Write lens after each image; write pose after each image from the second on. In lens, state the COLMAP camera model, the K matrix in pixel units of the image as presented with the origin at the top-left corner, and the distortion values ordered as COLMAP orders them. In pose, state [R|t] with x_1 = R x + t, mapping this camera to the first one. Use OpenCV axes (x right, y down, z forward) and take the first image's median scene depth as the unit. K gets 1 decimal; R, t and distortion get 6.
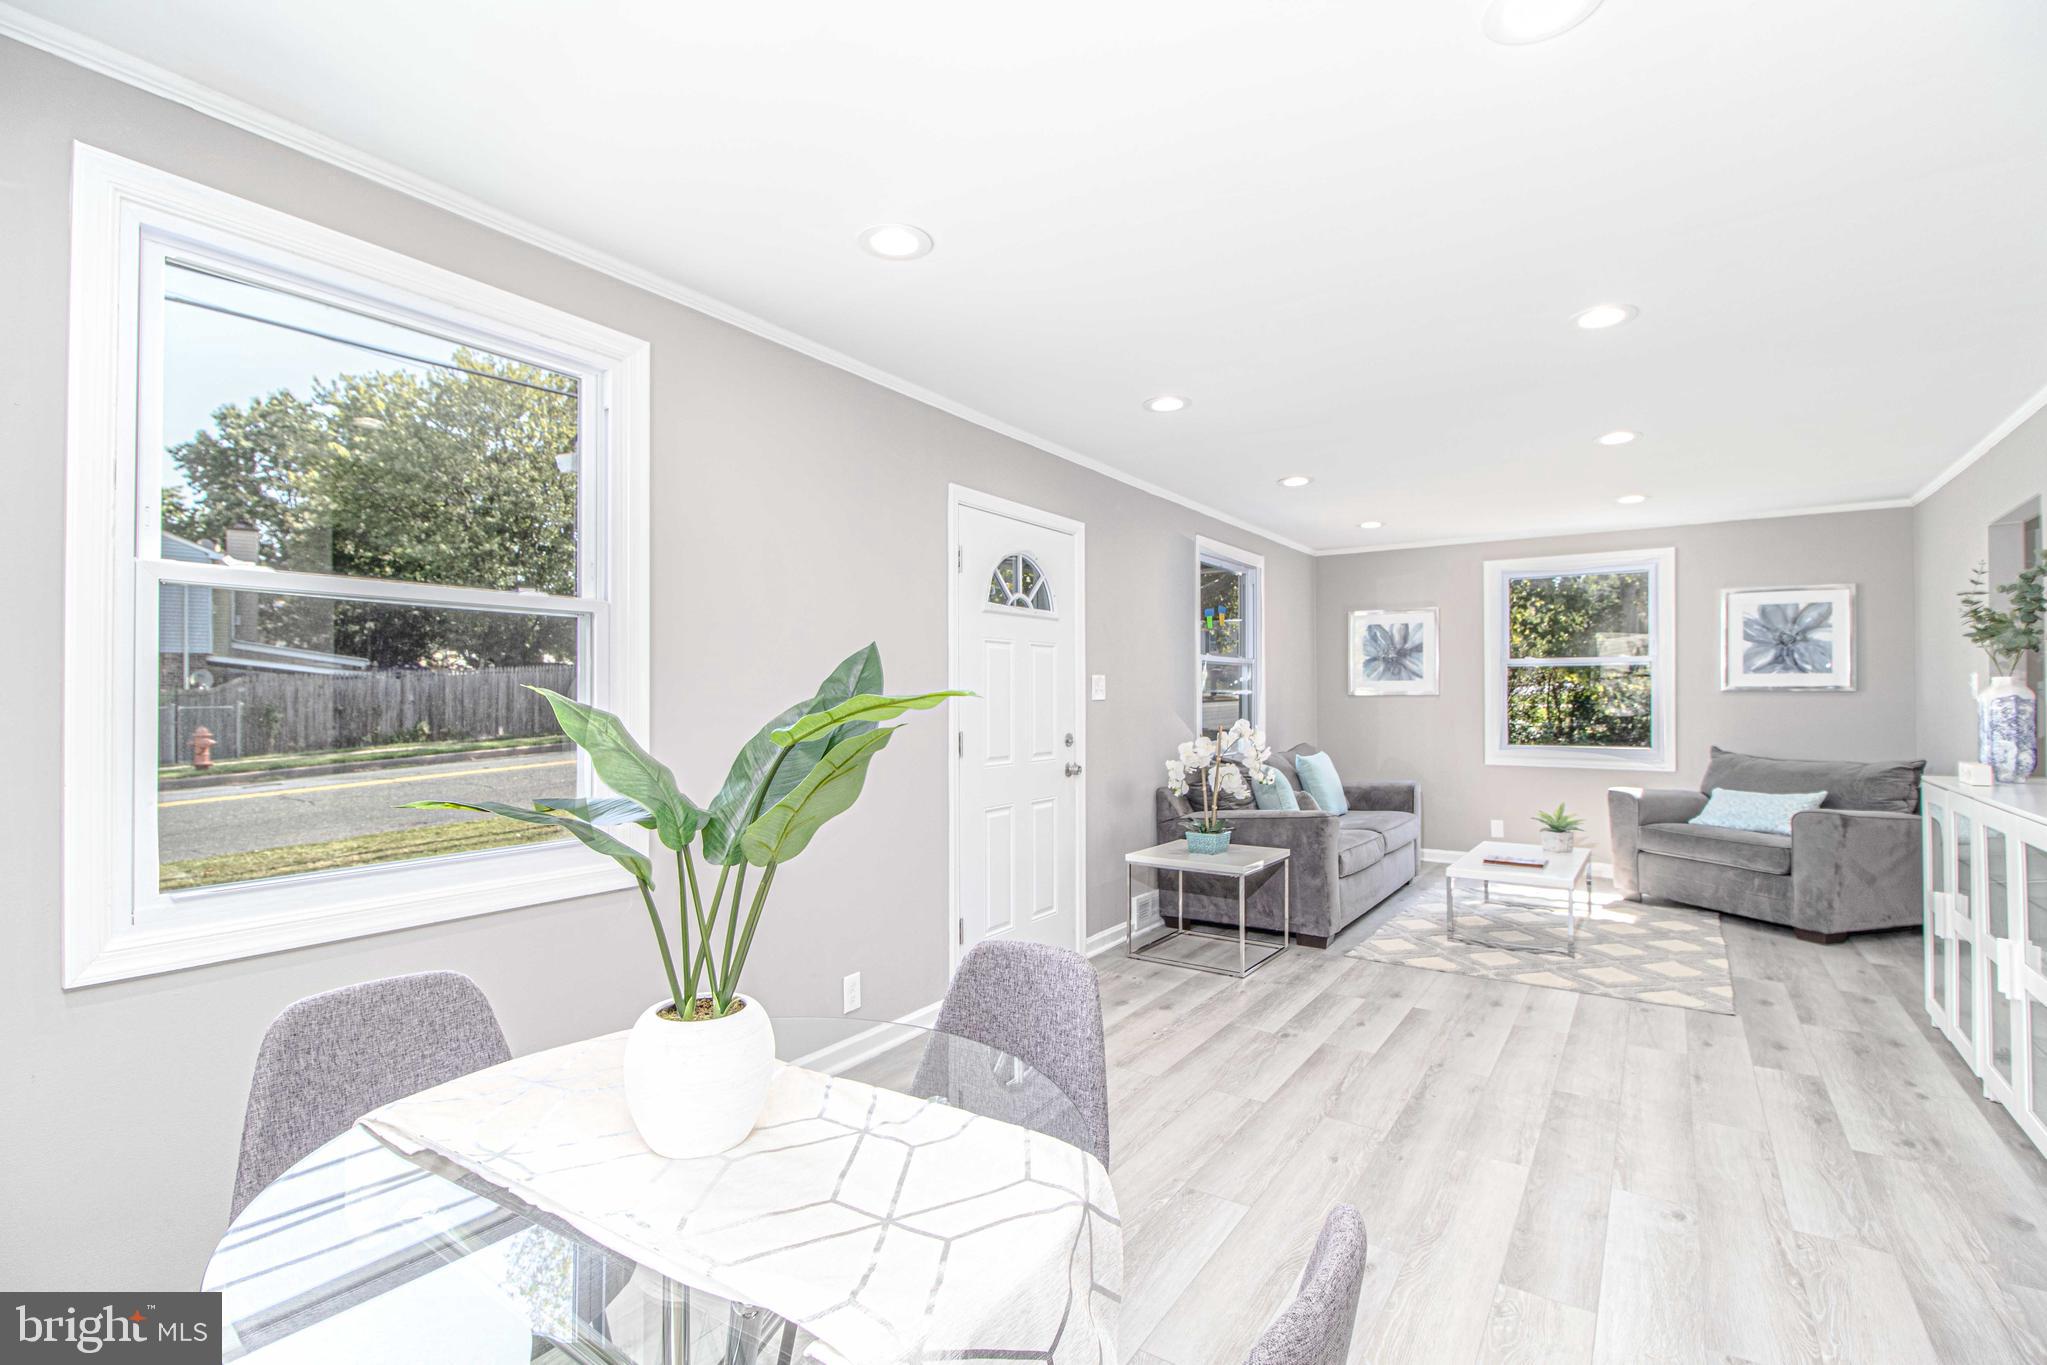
lens RADIAL K [[945.8, 0, 1020.4], [0, 945.8, 685.9], [0, 0, 1]] dist [-0.001009, -0.000592]
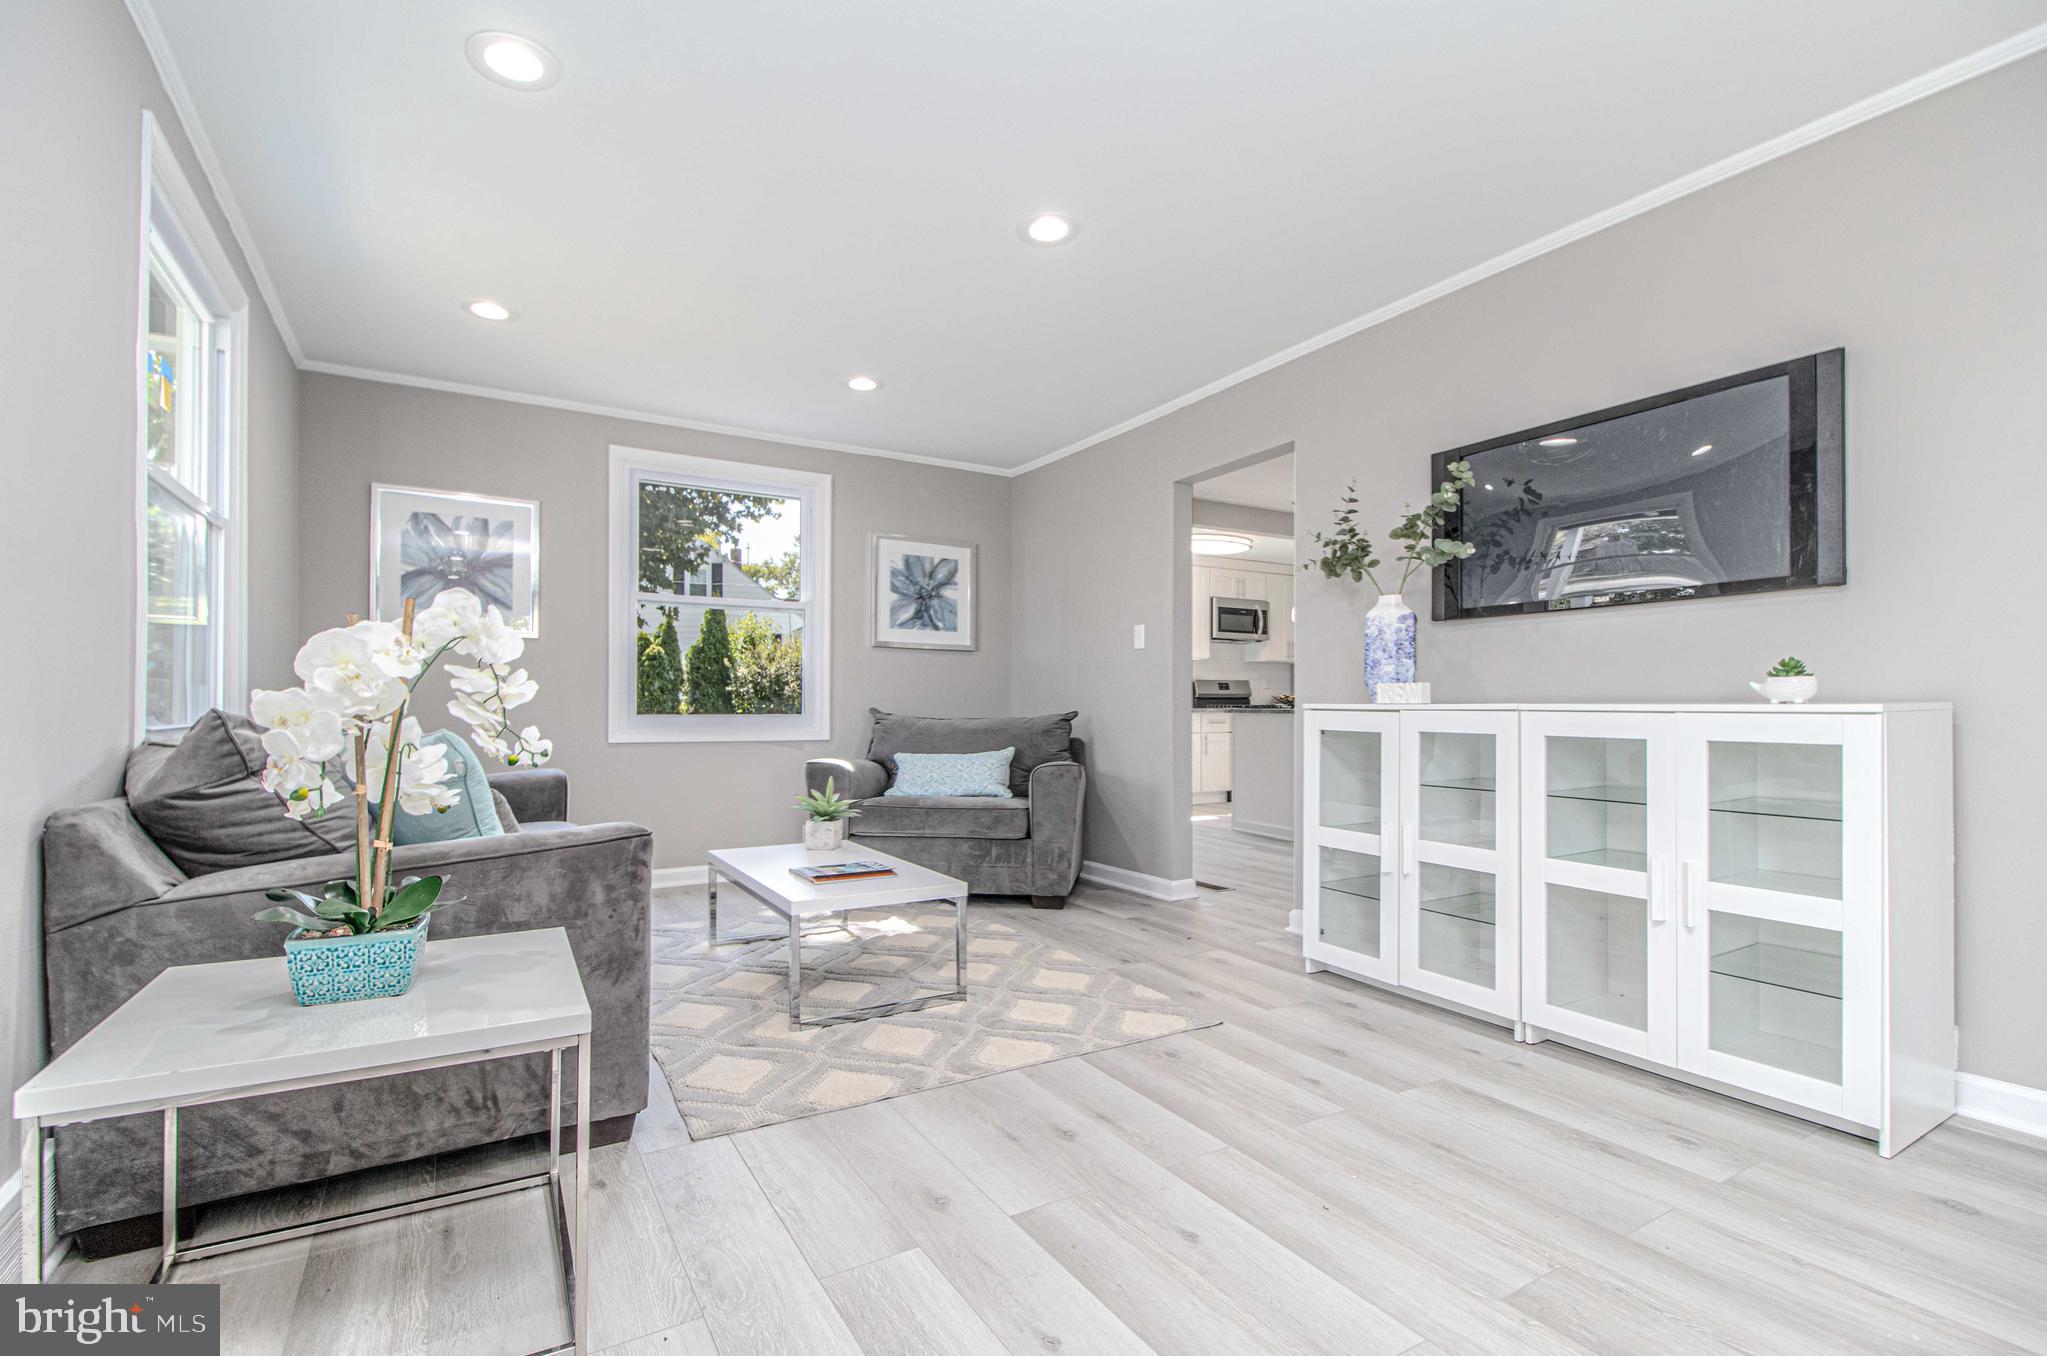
lens RADIAL K [[941.1, 0, 1023.1], [0, 941.1, 685.0], [0, 0, 1]] dist [0.026774, -0.022040]
pose [[0.421269, 0.023450, 0.906632, -0.002208], [-0.014569, 0.999712, -0.019088, 0.069211], [-0.906819, -0.005168, 0.421489, 0.605469]]
